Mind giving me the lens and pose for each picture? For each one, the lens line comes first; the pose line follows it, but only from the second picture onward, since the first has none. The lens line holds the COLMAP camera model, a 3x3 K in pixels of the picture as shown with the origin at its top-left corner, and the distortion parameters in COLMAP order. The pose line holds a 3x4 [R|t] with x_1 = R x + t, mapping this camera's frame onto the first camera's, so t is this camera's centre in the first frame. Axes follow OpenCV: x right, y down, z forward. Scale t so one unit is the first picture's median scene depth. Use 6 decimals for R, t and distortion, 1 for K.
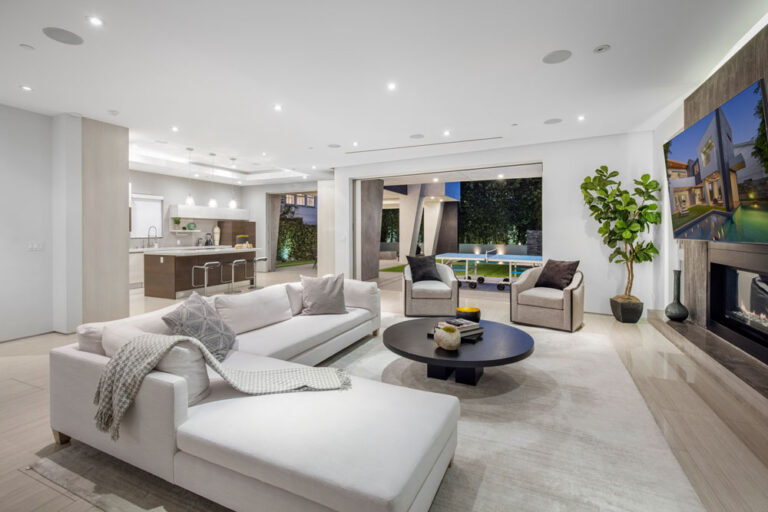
lens RADIAL K [[355.6, 0, 383.3], [0, 355.6, 231.5], [0, 0, 1]] dist [-0.000873, -0.000186]
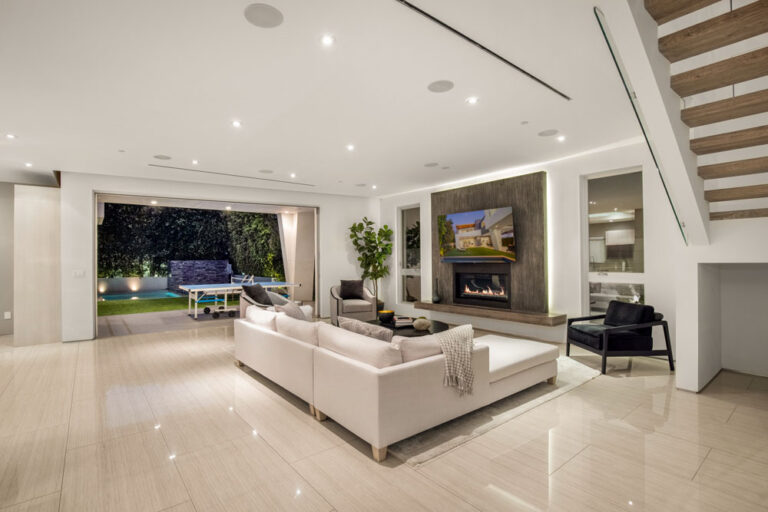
lens RADIAL K [[372.0, 0, 371.3], [0, 372.0, 255.9], [0, 0, 1]] dist [-0.003275, -0.000619]
pose [[0.475293, 0.001305, 0.879827, -0.842815], [0.013395, 0.999872, -0.008719, 0.000692], [-0.879726, 0.015929, 0.475215, 0.219732]]
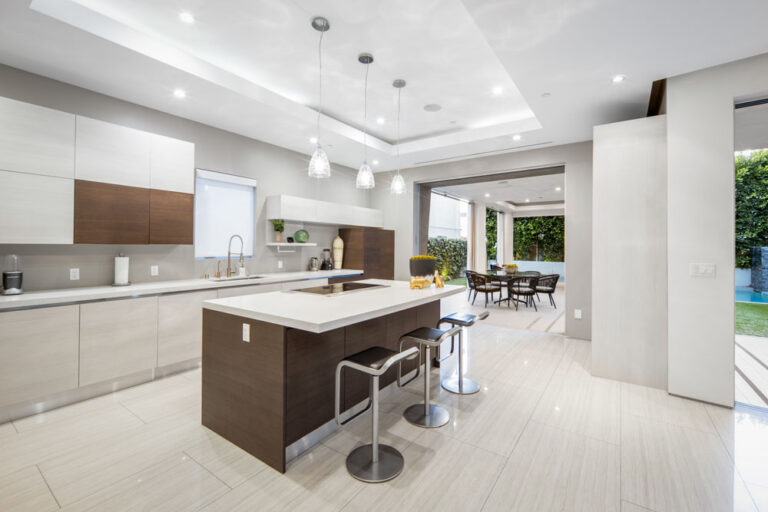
lens RADIAL K [[330.5, 0, 383.1], [0, 330.5, 239.2], [0, 0, 1]] dist [0.000157, -0.000034]
pose [[0.981261, 0.003227, -0.192659, -0.636050], [-0.007320, 0.999762, -0.020535, -0.000378], [0.192546, 0.021561, 0.981051, 1.043538]]
